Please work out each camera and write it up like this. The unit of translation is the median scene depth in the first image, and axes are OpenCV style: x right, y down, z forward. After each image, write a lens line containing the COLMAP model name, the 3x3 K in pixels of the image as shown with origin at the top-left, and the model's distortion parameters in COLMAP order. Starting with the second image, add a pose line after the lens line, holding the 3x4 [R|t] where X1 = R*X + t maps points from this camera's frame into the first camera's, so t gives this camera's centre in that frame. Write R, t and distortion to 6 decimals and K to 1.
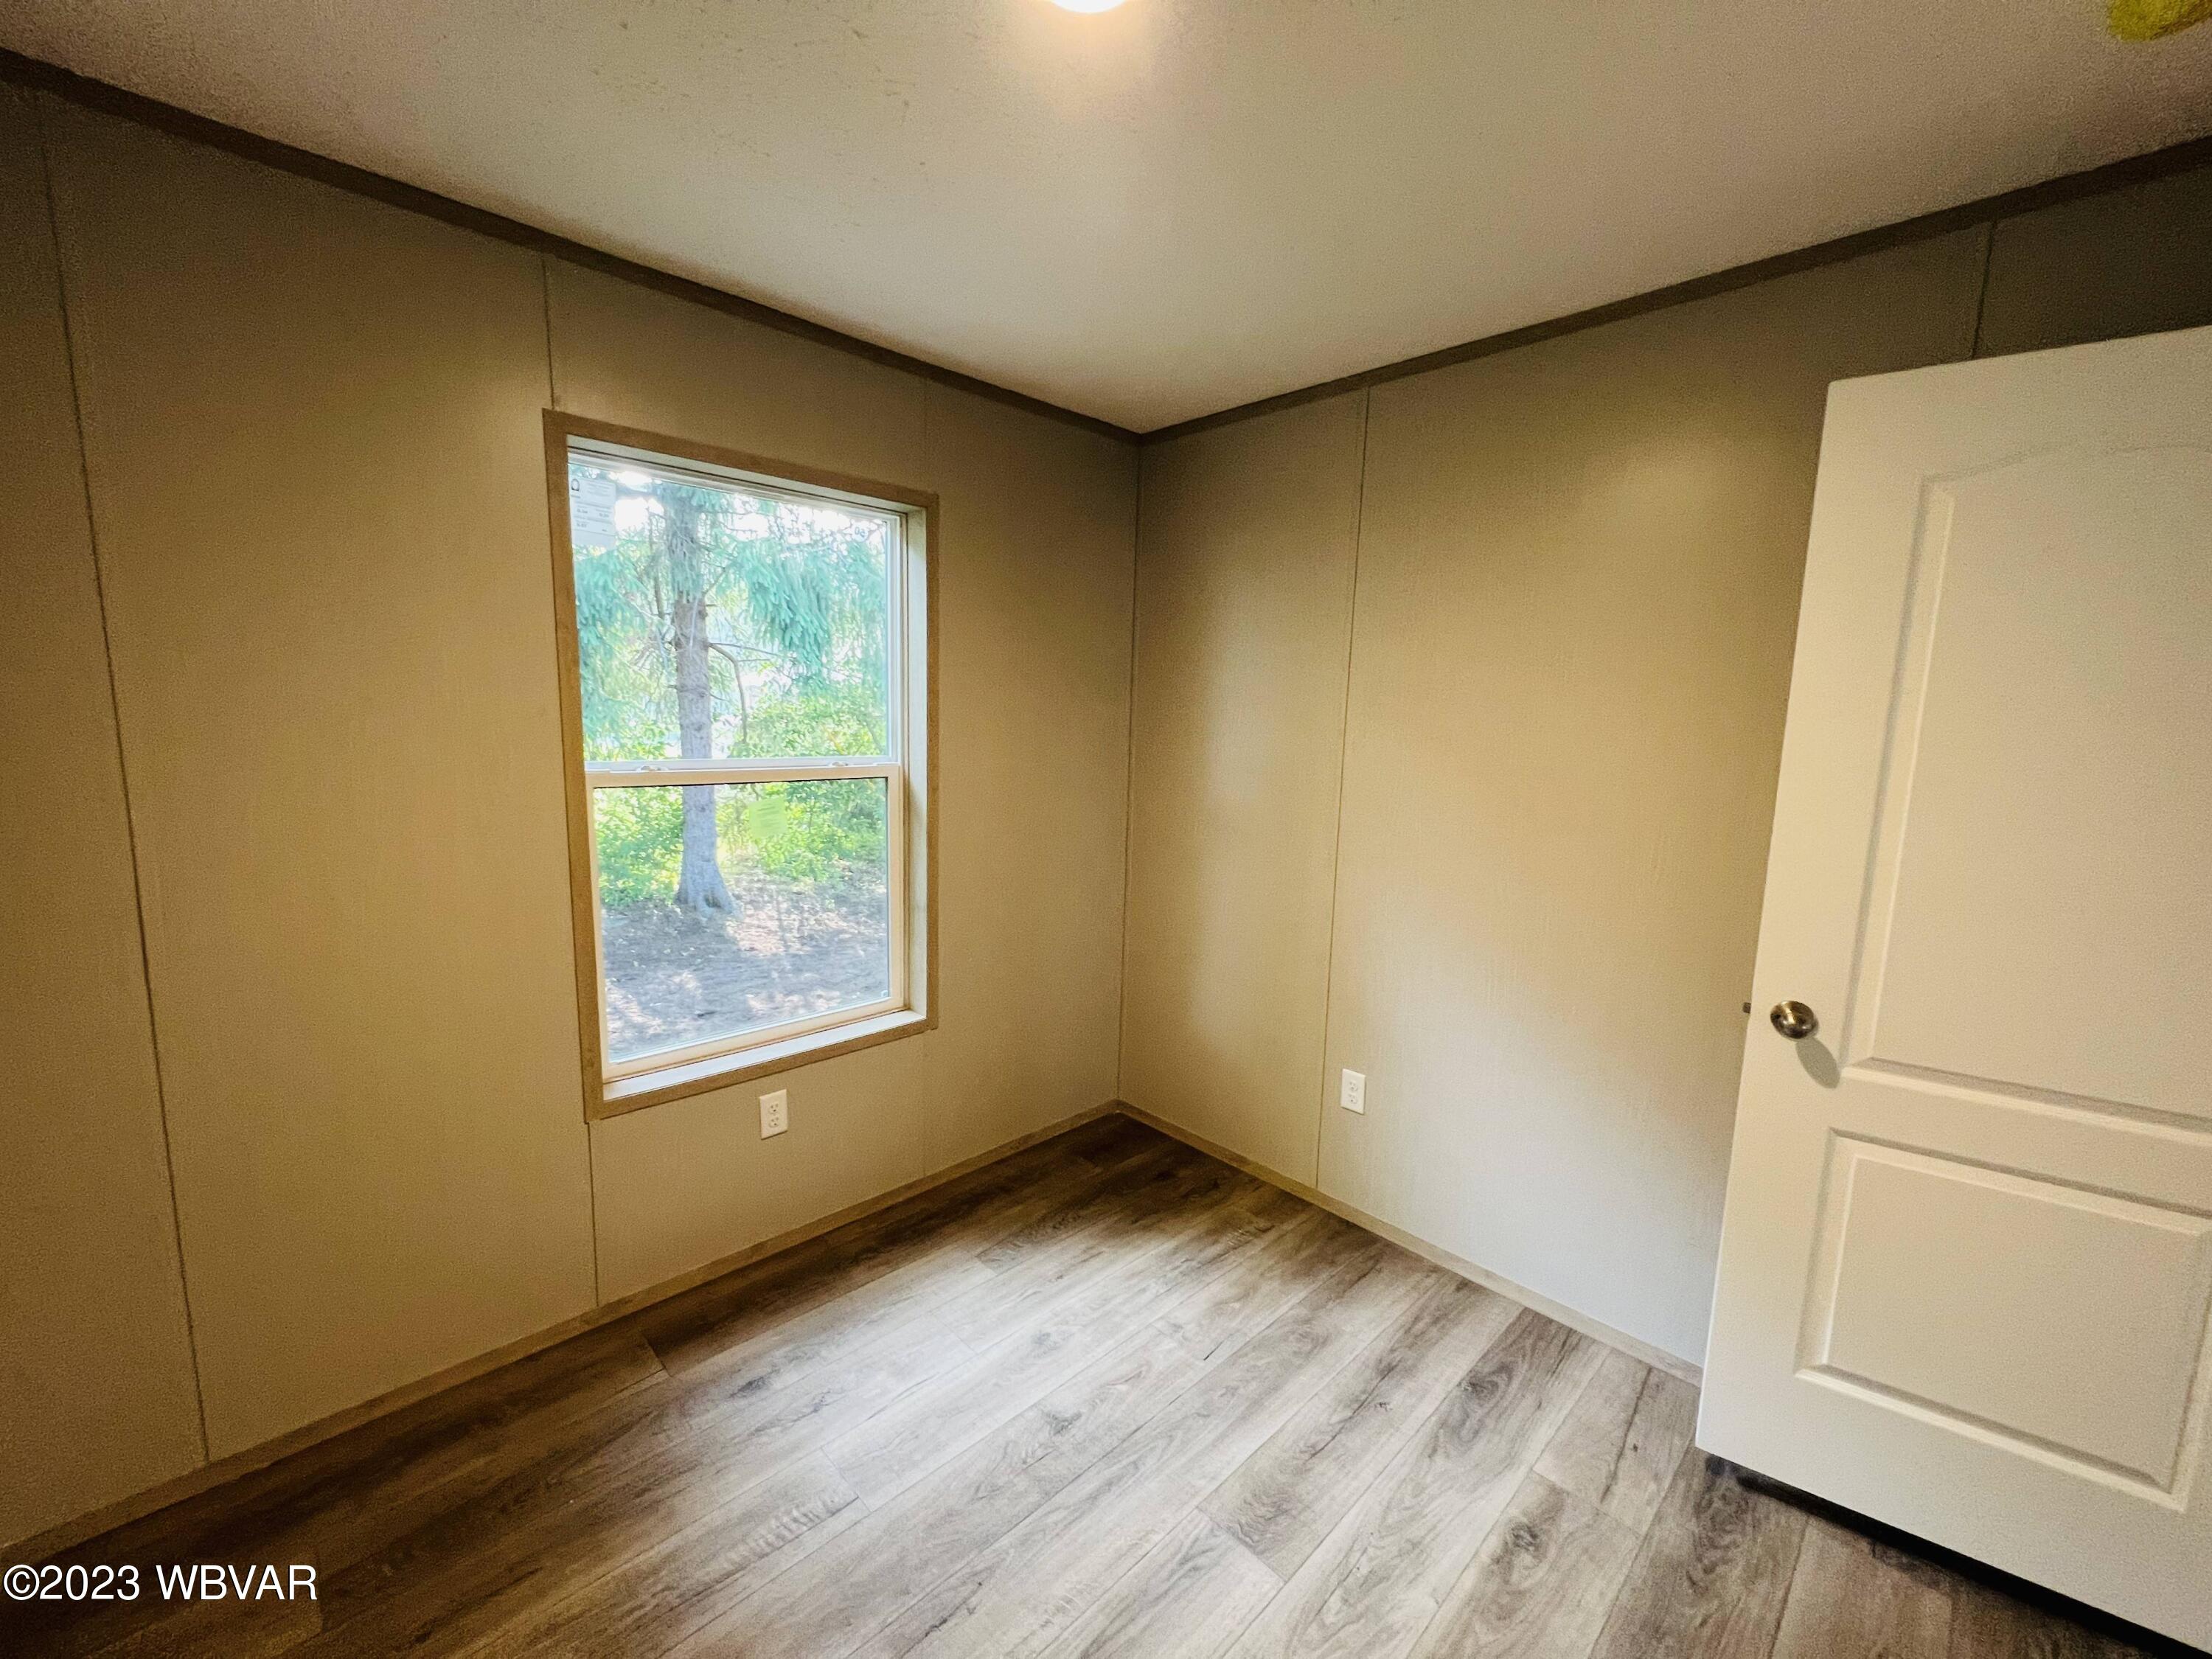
lens RADIAL K [[886.7, 0, 1102.3], [0, 886.7, 828.2], [0, 0, 1]] dist [-0.001582, -0.000091]
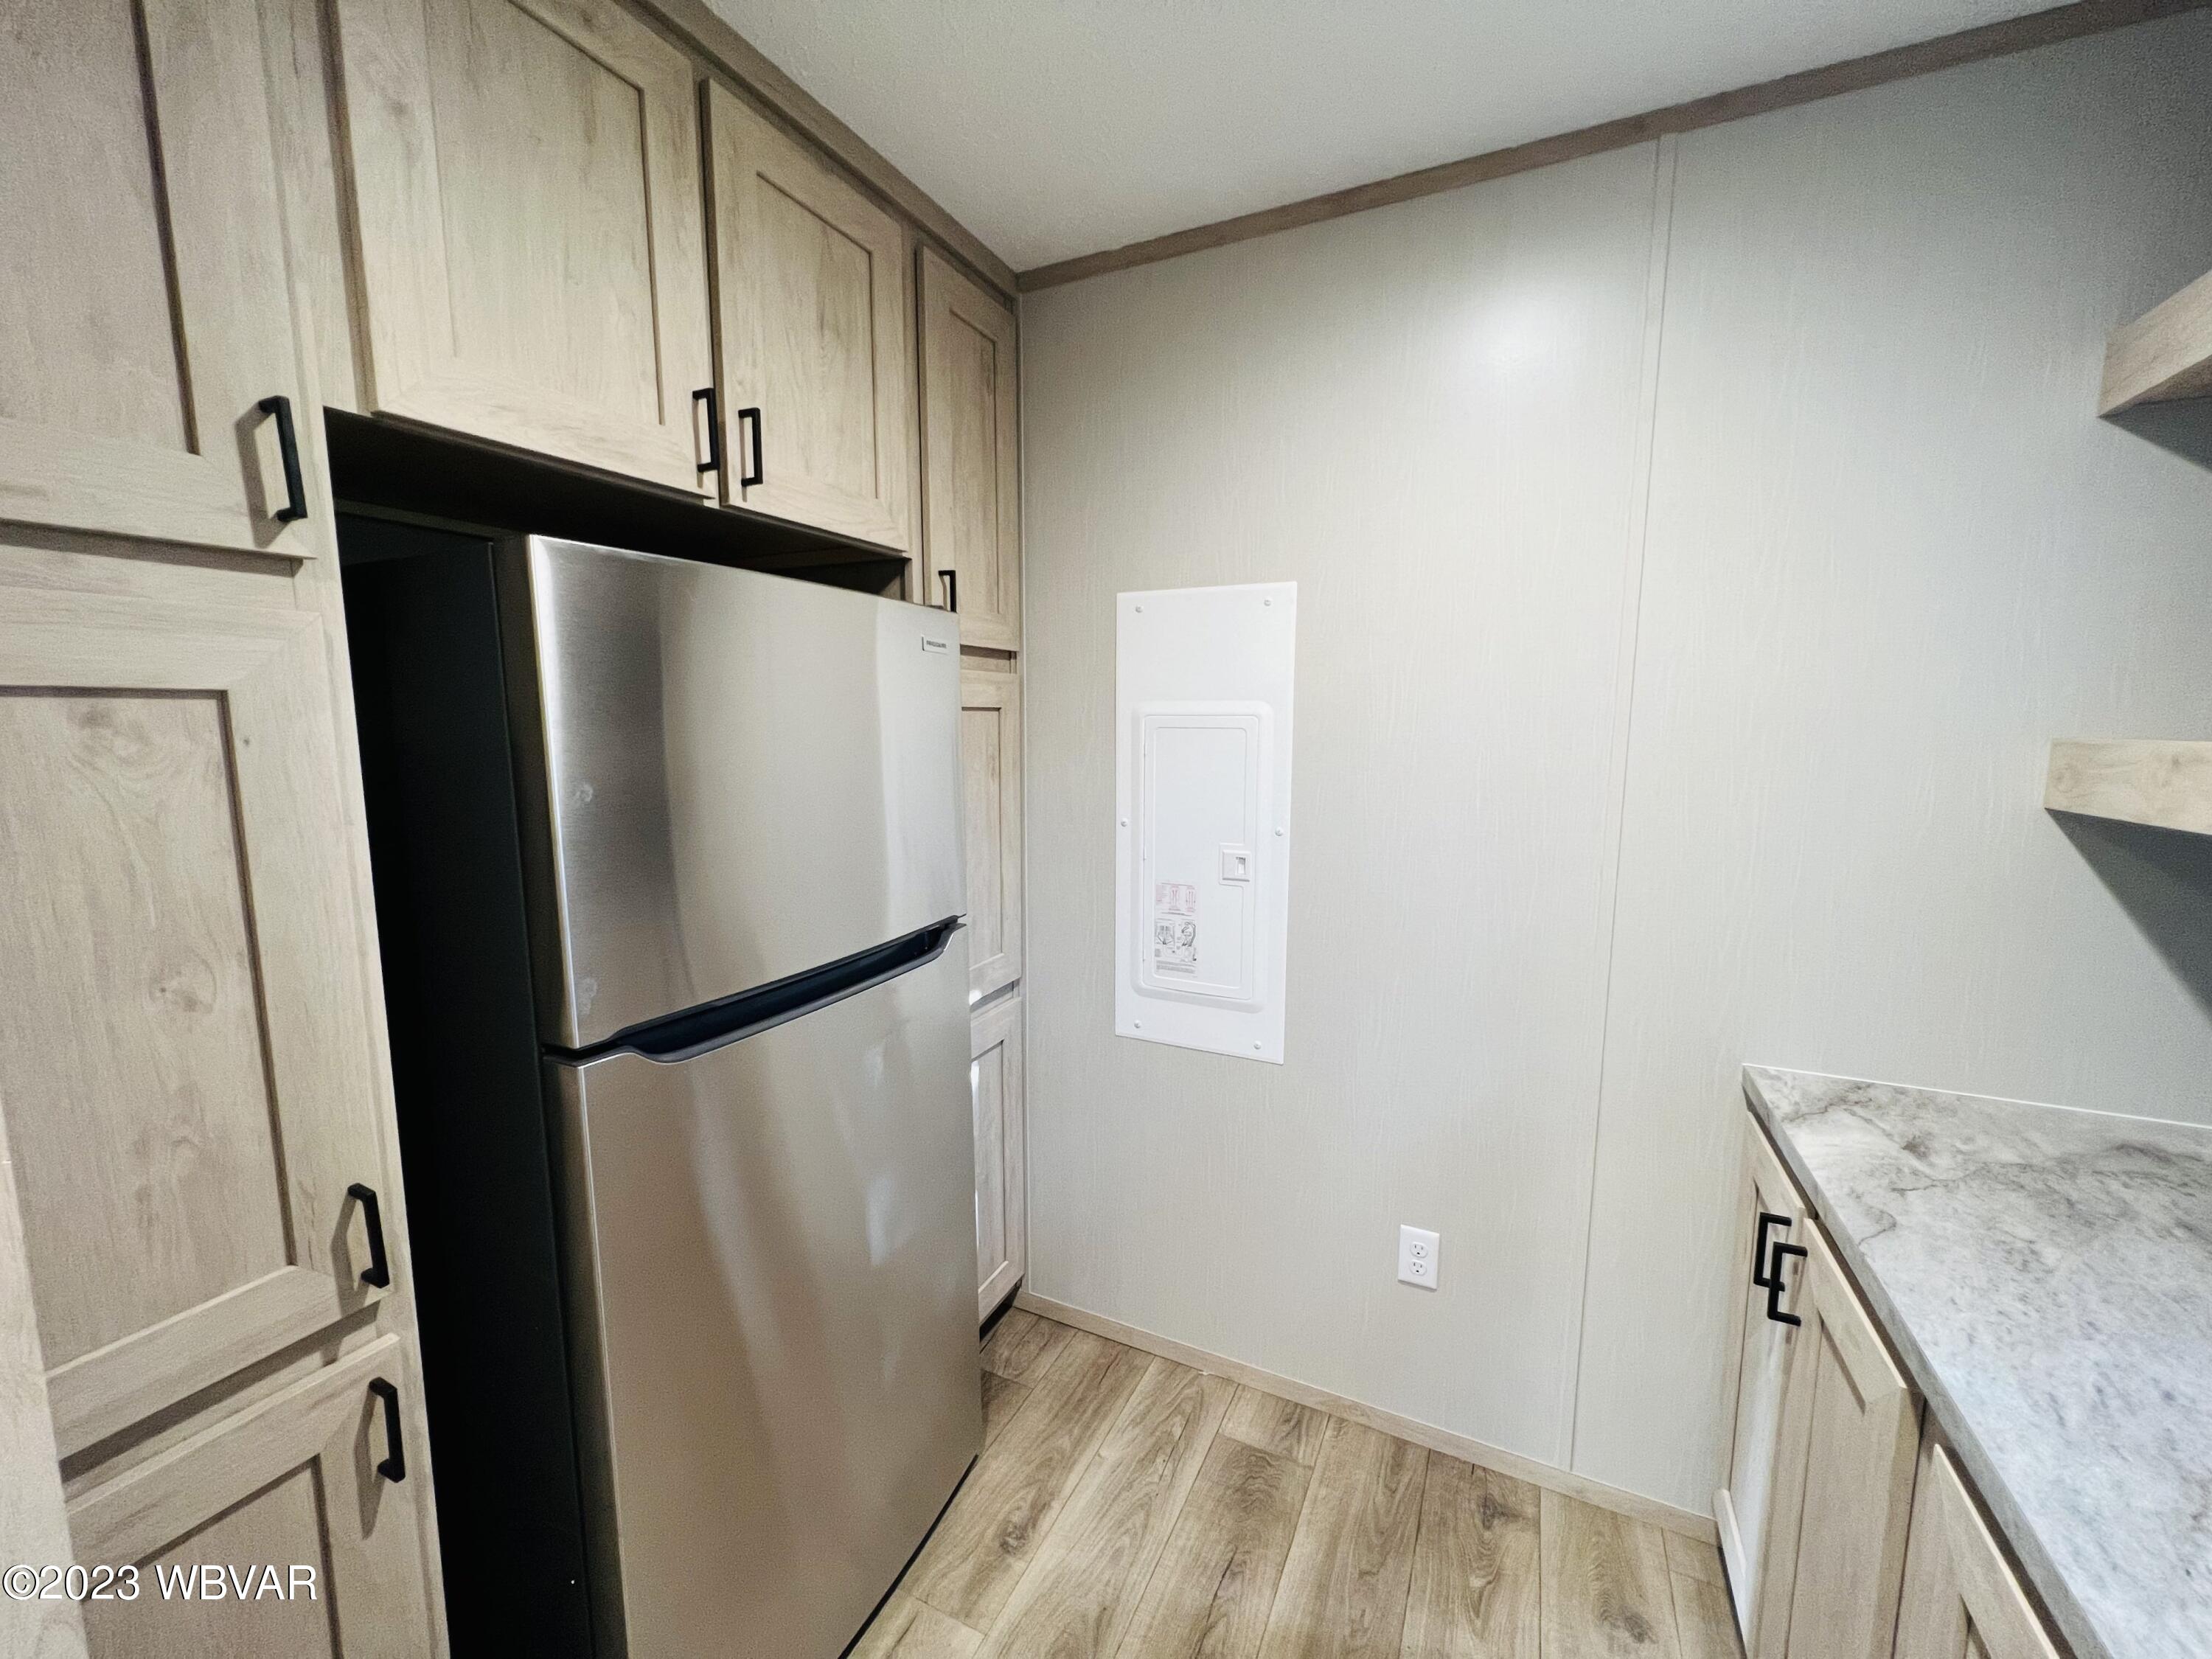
lens RADIAL K [[886.7, 0, 1102.3], [0, 886.7, 828.2], [0, 0, 1]] dist [-0.001582, -0.000091]
pose [[-0.940786, 0.011710, -0.338798, 0.681646], [-0.068459, 0.972250, 0.223705, -0.188211], [0.332016, 0.233652, -0.913877, 1.680492]]
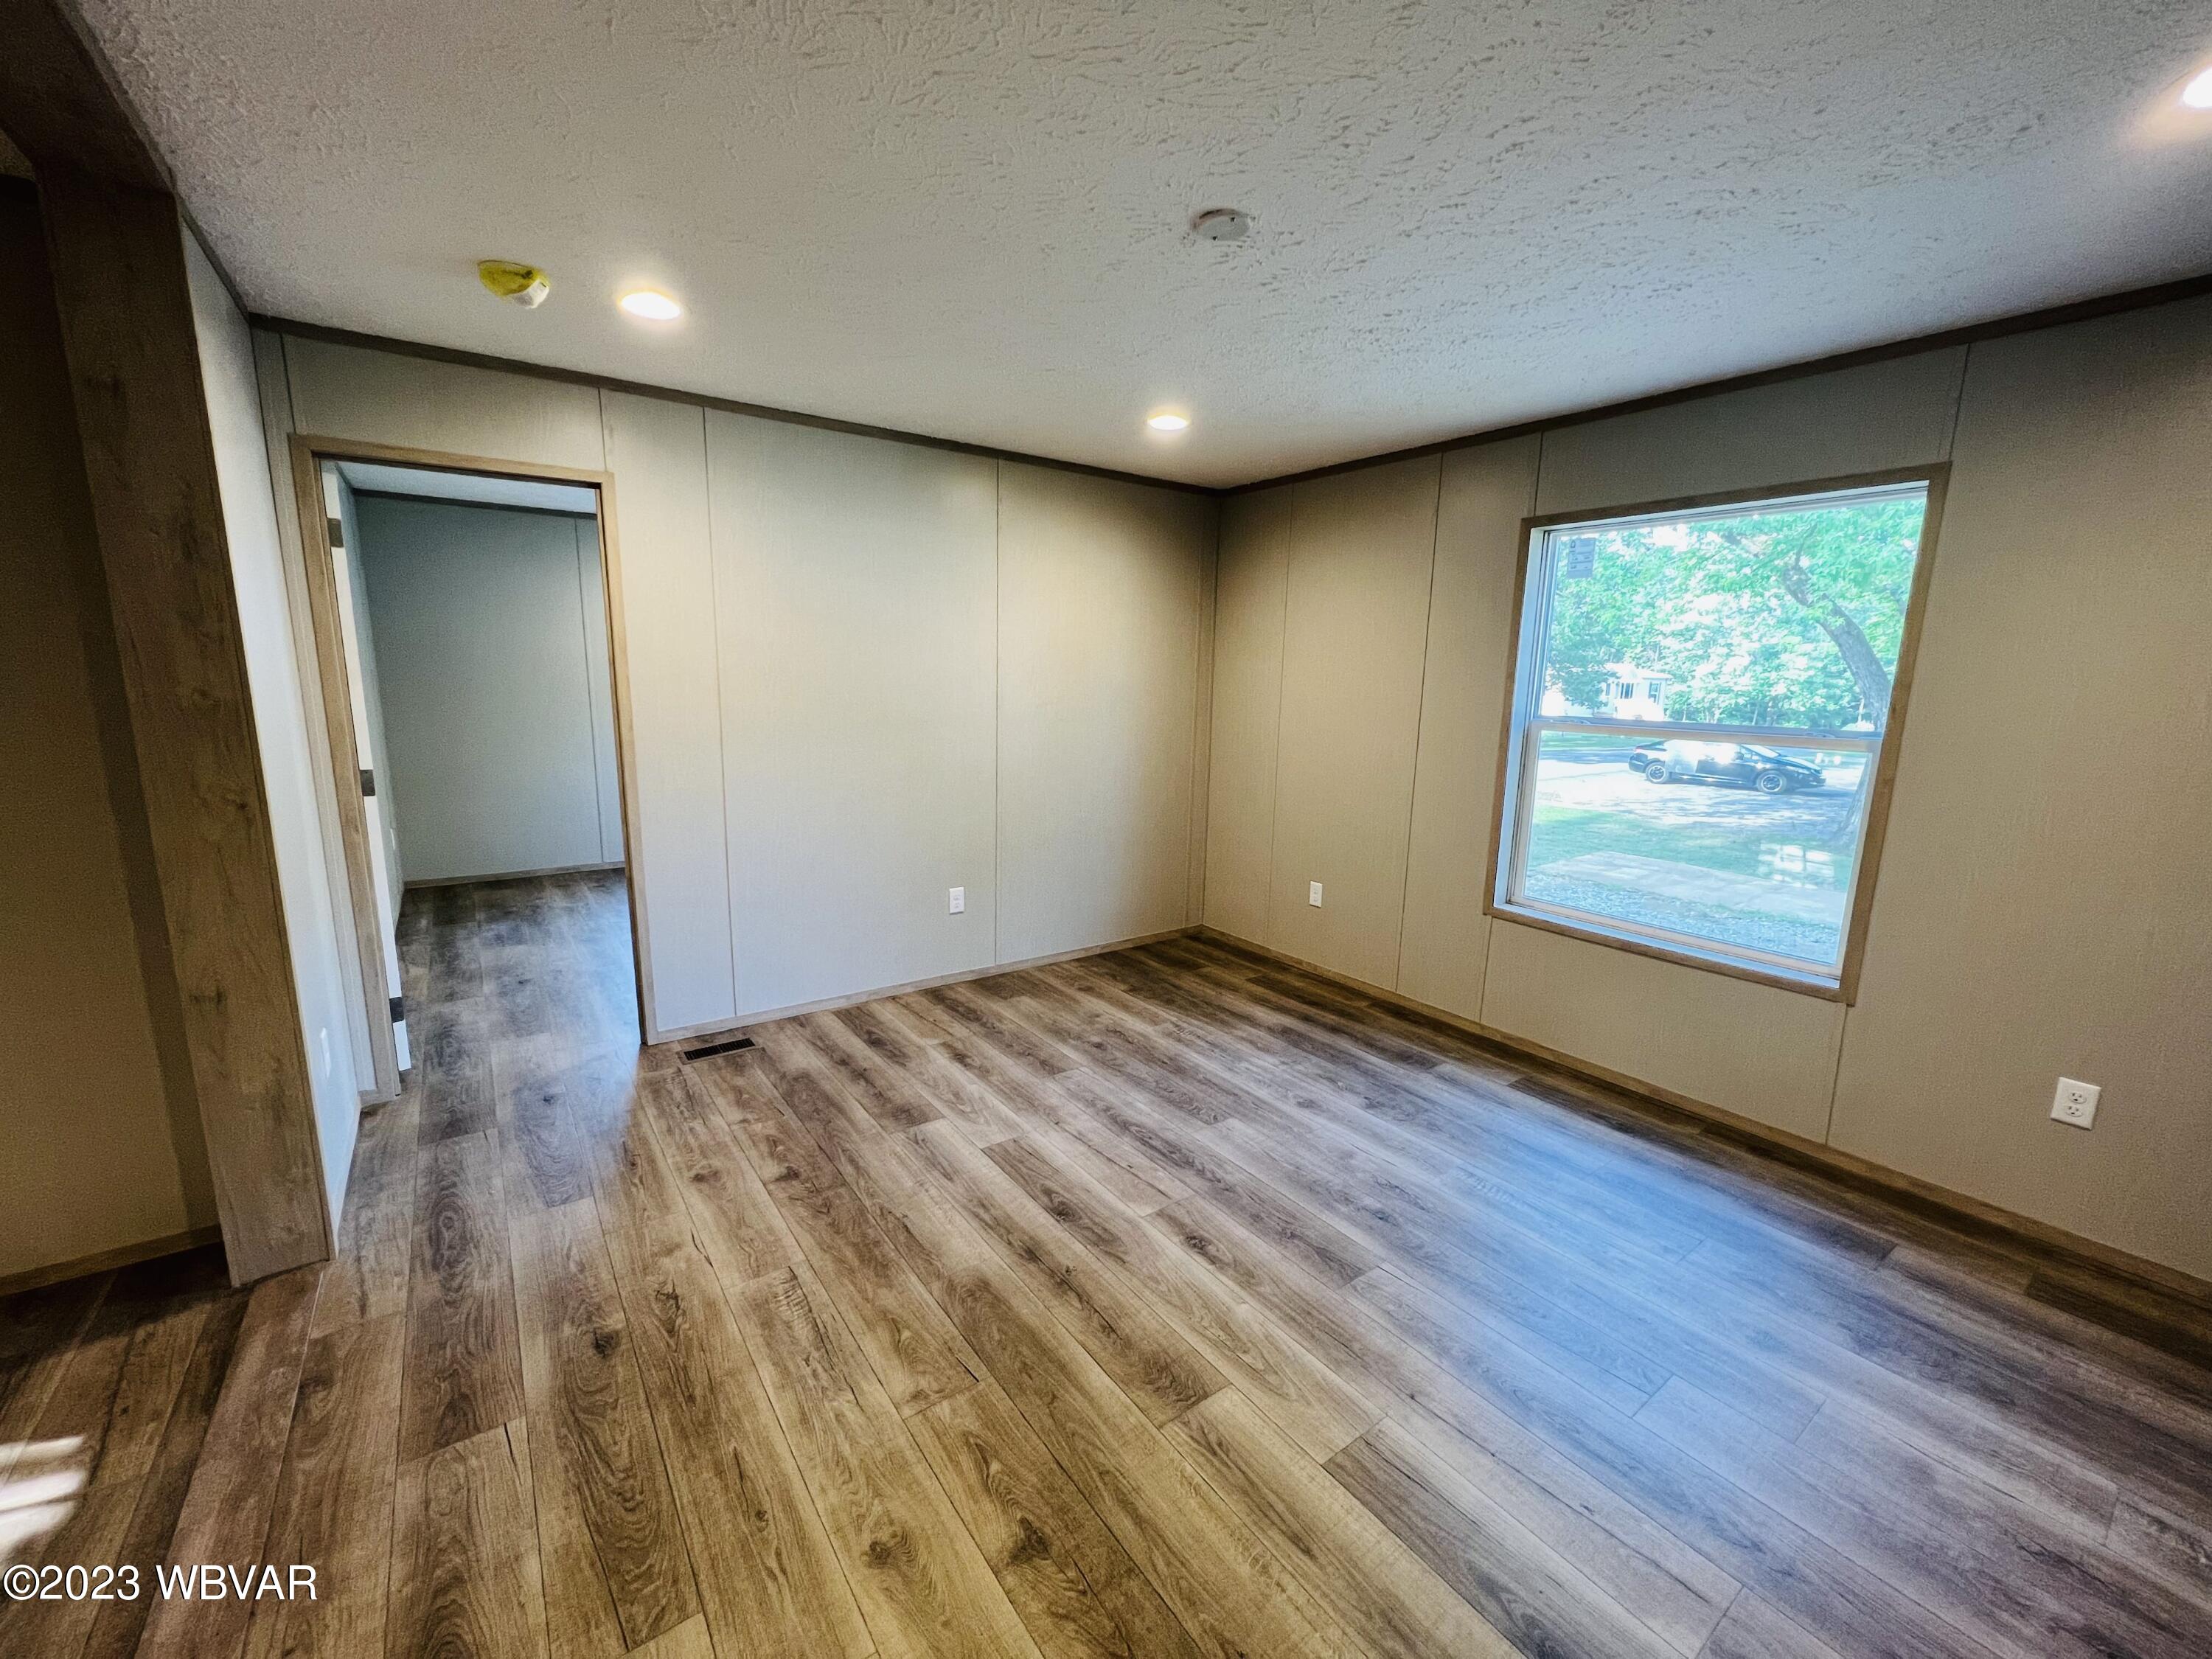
lens RADIAL K [[881.0, 0, 1102.5], [0, 881.0, 838.4], [0, 0, 1]] dist [0.000718, -0.000456]
pose [[0.143837, -0.206764, 0.967760, -0.758809], [0.107212, 0.975429, 0.192467, -0.122836], [-0.983777, 0.076071, 0.162470, 0.832549]]
